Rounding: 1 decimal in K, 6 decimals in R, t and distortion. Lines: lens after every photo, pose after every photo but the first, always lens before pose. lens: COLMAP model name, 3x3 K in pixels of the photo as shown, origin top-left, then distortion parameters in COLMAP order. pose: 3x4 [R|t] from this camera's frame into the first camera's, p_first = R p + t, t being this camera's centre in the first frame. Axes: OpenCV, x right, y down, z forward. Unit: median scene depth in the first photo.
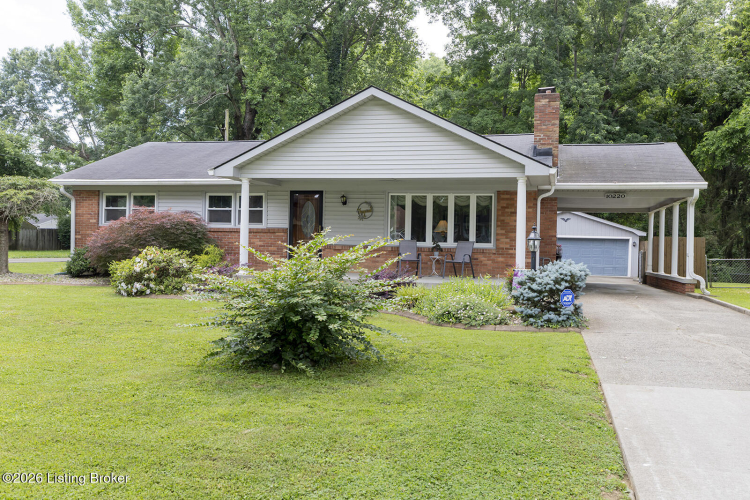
lens RADIAL K [[560.1, 0, 375.0], [0, 560.1, 250.0], [0, 0, 1]] dist [0.001914, -0.002244]
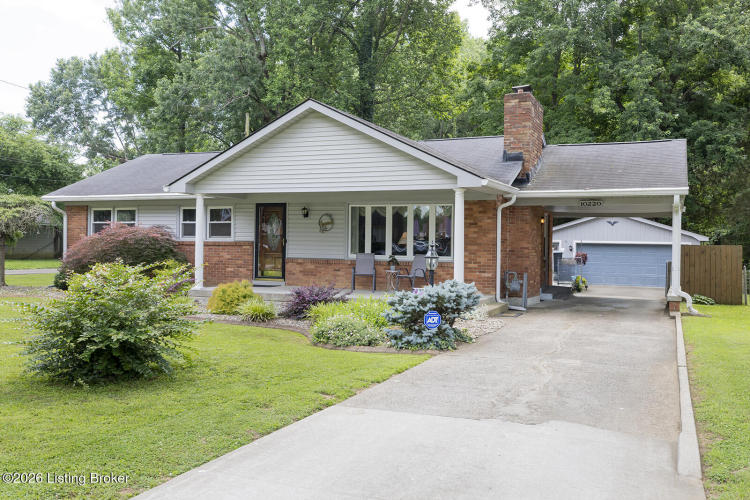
lens RADIAL K [[631.8, 0, 375.0], [0, 631.8, 250.0], [0, 0, 1]] dist [0.000820, 0.000208]
pose [[0.985432, -0.006281, -0.169952, 0.235794], [0.005844, 0.999978, -0.003068, -0.018328], [0.169968, 0.002030, 0.985448, -0.059262]]
